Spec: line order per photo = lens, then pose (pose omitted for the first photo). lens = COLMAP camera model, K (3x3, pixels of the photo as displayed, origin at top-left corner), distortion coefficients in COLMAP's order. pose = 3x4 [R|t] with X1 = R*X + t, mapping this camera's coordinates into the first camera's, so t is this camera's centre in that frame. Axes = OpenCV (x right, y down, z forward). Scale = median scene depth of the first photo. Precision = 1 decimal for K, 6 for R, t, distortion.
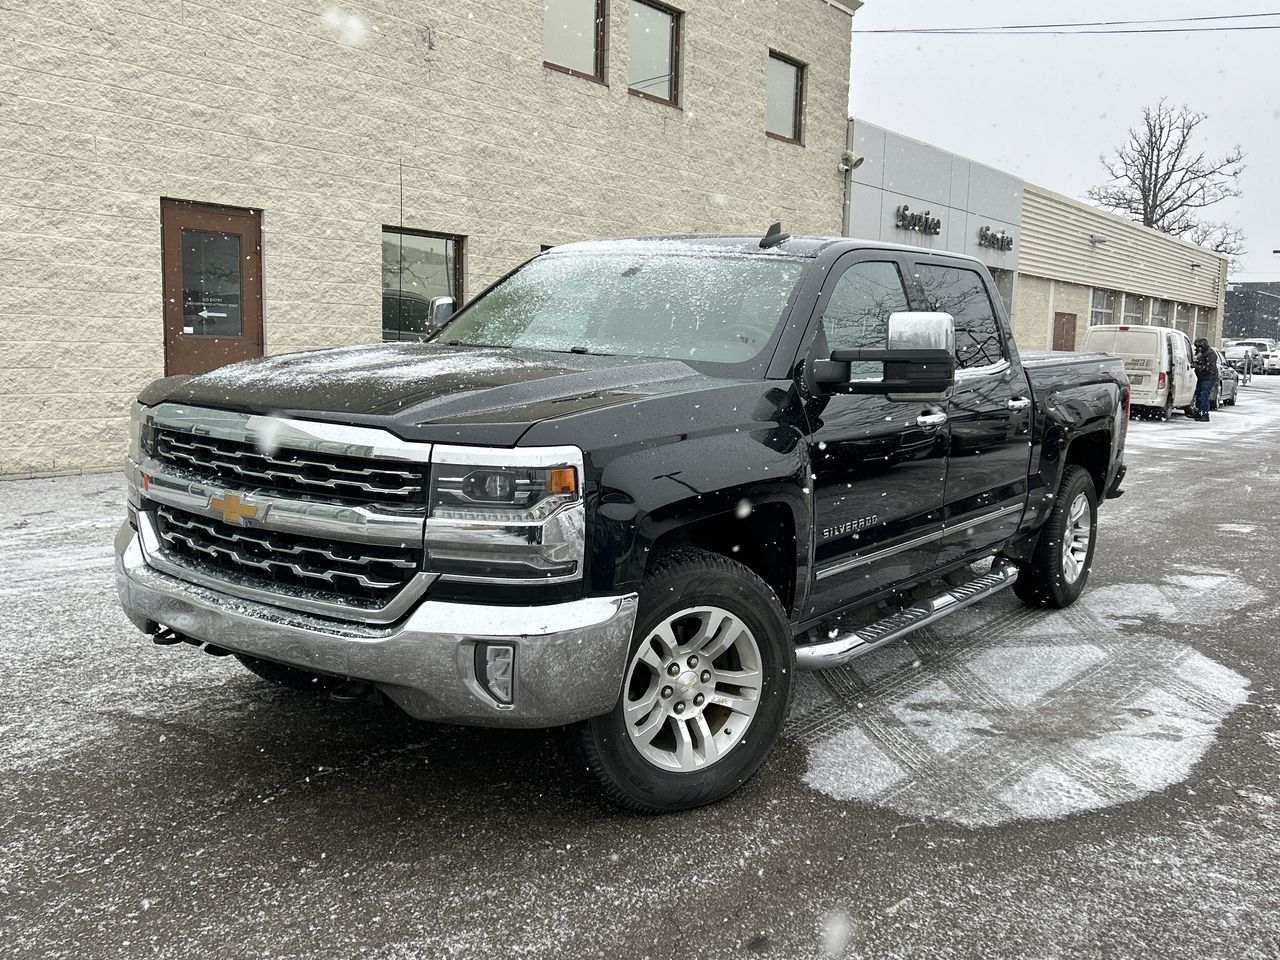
lens RADIAL K [[1197.4, 0, 649.4], [0, 1197.4, 488.5], [0, 0, 1]] dist [0.033307, 0.000000]
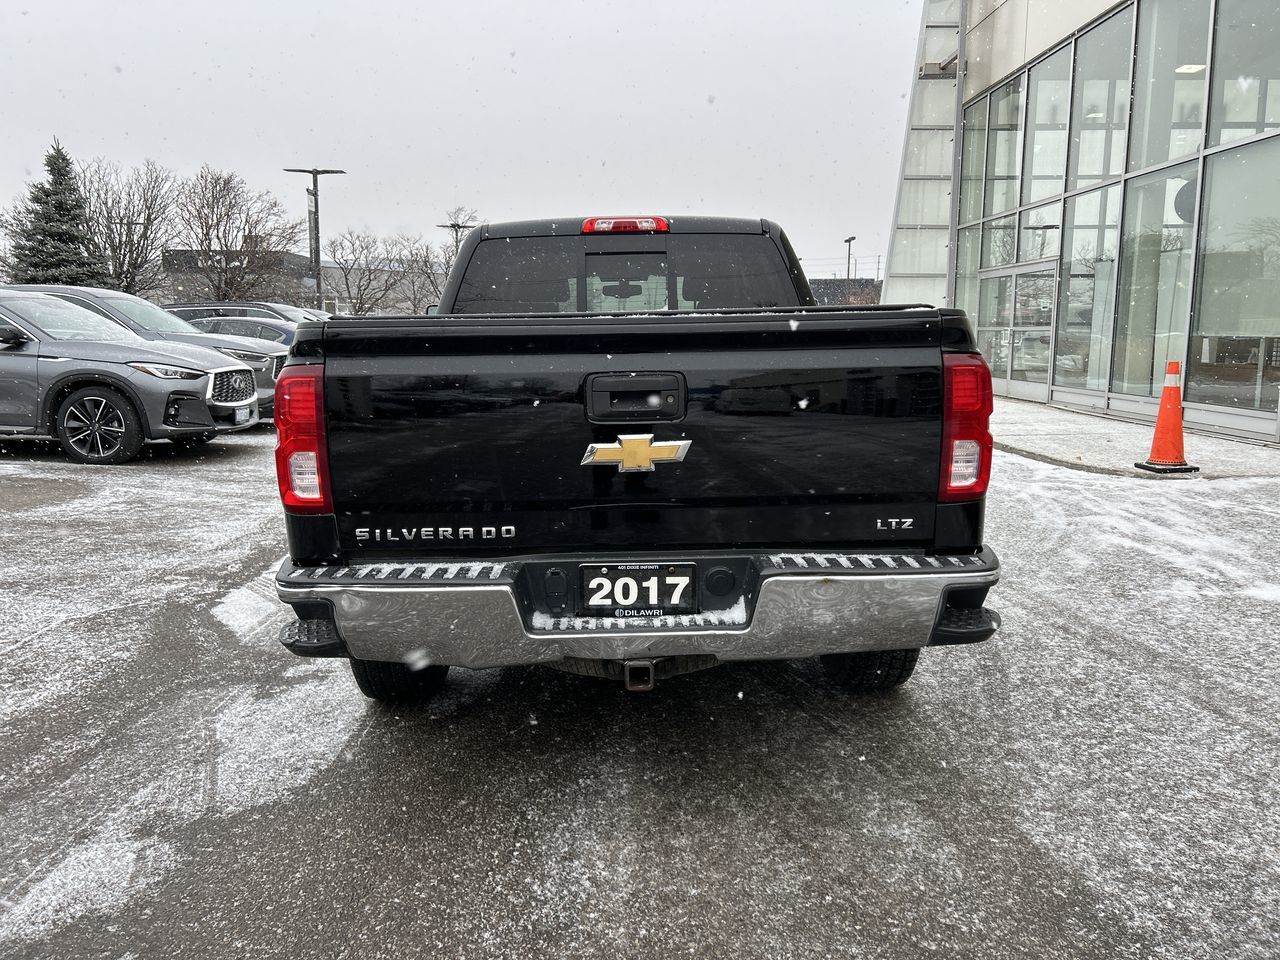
lens RADIAL K [[951.4, 0, 635.1], [0, 951.4, 466.0], [0, 0, 1]] dist [0.066349, -0.068338]
pose [[-0.803755, 0.055789, -0.592338, 0.390587], [-0.095681, 0.970515, 0.221238, -0.115386], [0.587216, 0.234496, -0.774719, 1.052559]]
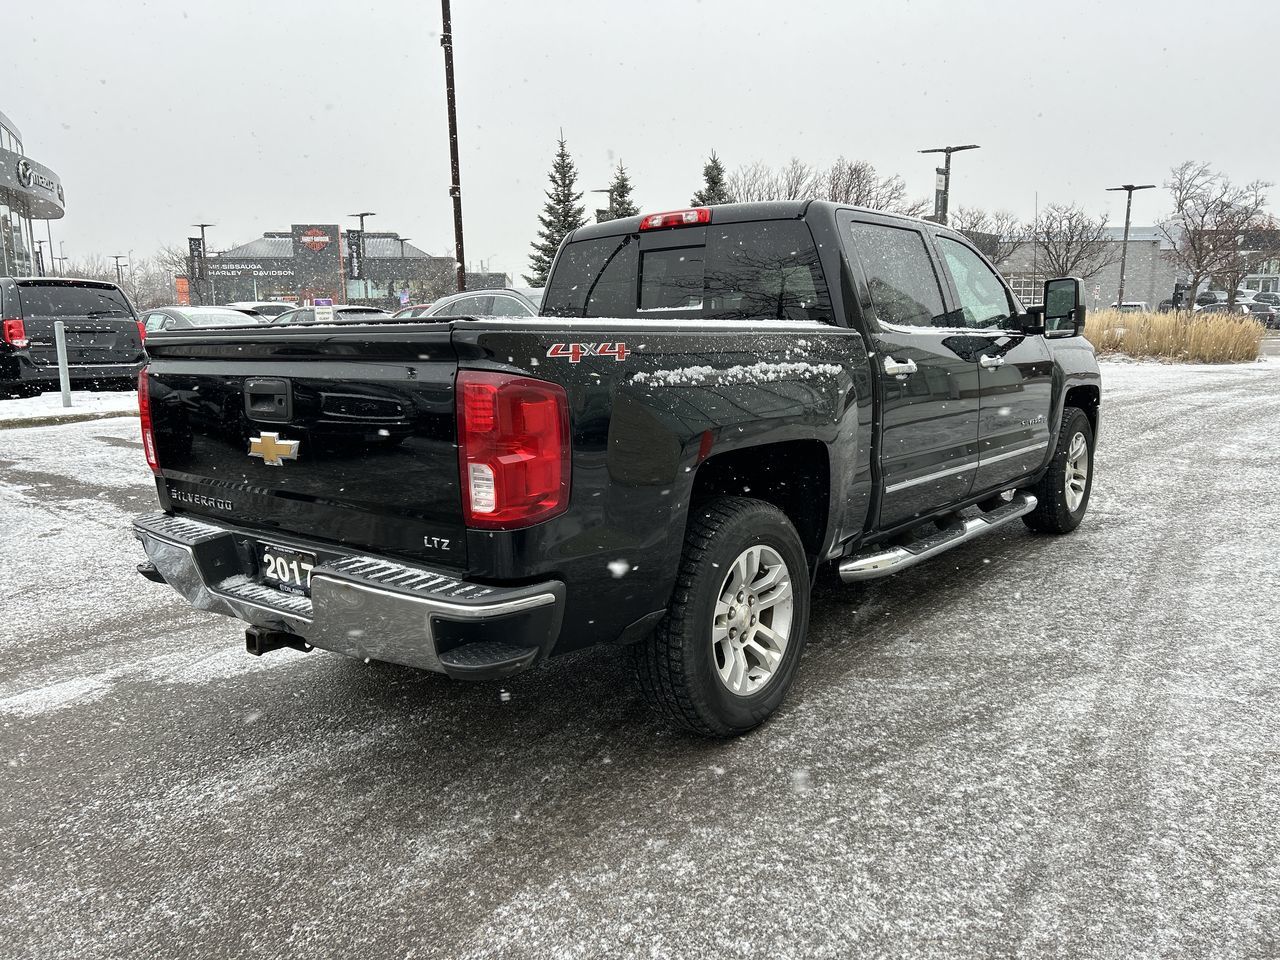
lens RADIAL K [[951.4, 0, 650.0], [0, 951.4, 479.7], [0, 0, 1]] dist [0.066349, -0.068338]
pose [[-0.998659, -0.022869, 0.046445, 0.101326], [-0.008193, 0.955656, 0.294372, -0.141124], [-0.051117, 0.293596, -0.954562, 1.132687]]
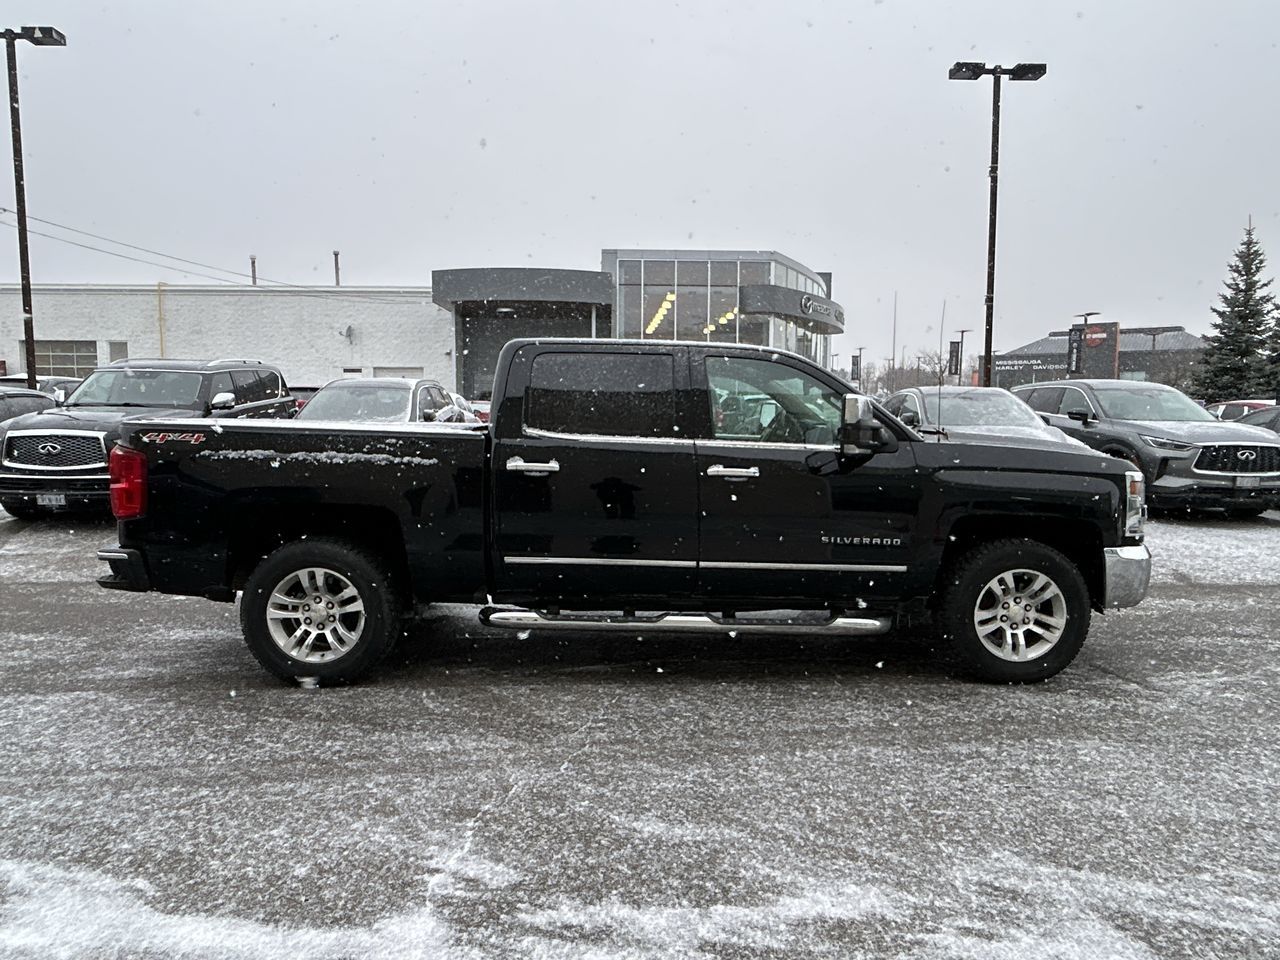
lens RADIAL K [[823.6, 0, 641.7], [0, 823.6, 481.5], [0, 0, 1]] dist [-0.009218, 0.004450]
pose [[-0.612076, -0.106761, 0.783559, -0.377110], [0.076025, 0.978311, 0.192683, -0.140263], [-0.787136, 0.177507, -0.590684, 0.936474]]
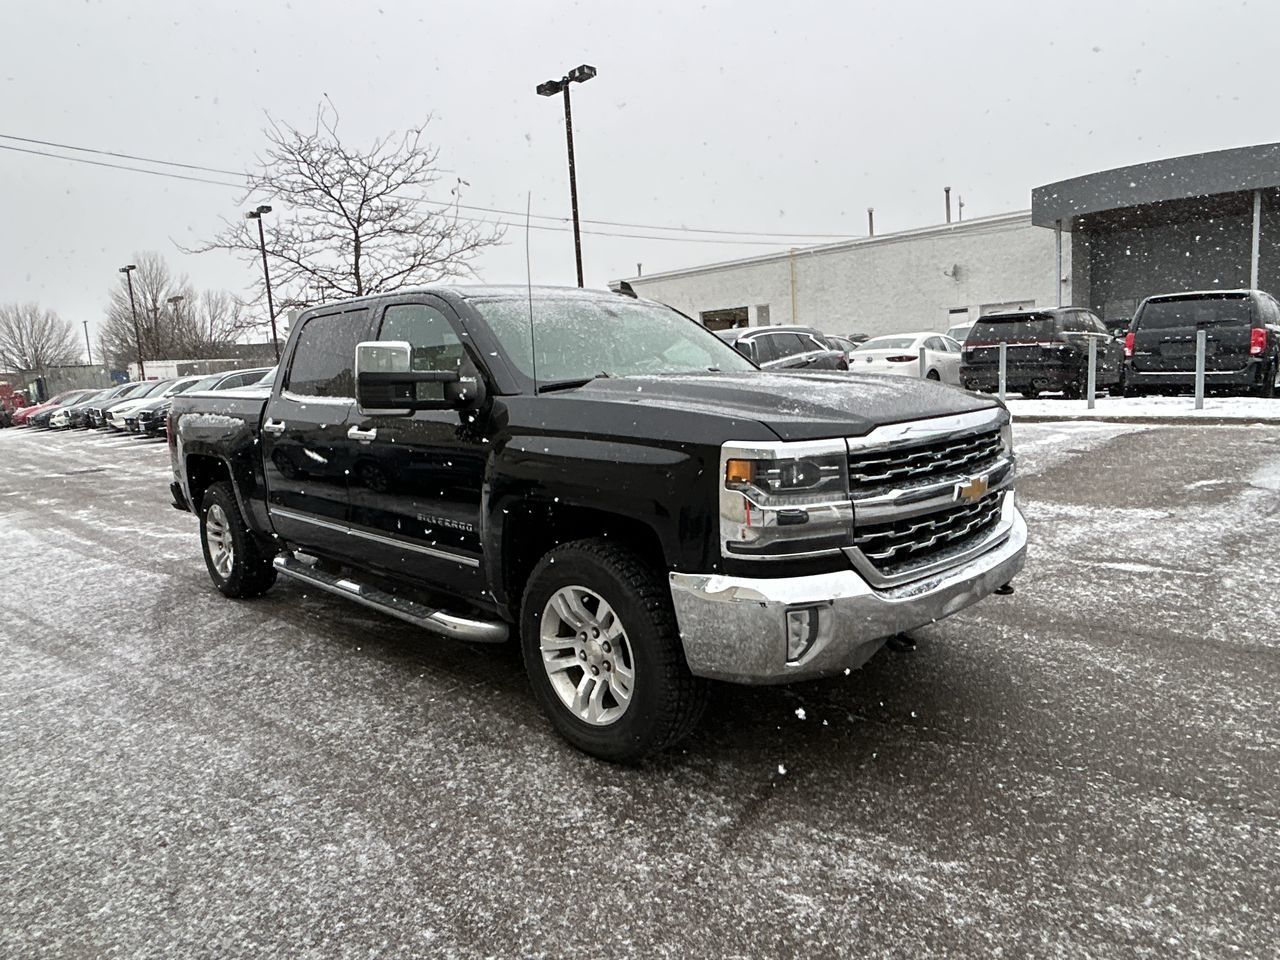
lens RADIAL K [[823.6, 0, 641.0], [0, 823.6, 484.3], [0, 0, 1]] dist [-0.009218, 0.004450]
pose [[0.154565, -0.178005, 0.971815, -0.436605], [0.189333, 0.970742, 0.147695, -0.063887], [-0.969671, 0.161168, 0.183745, 0.418839]]
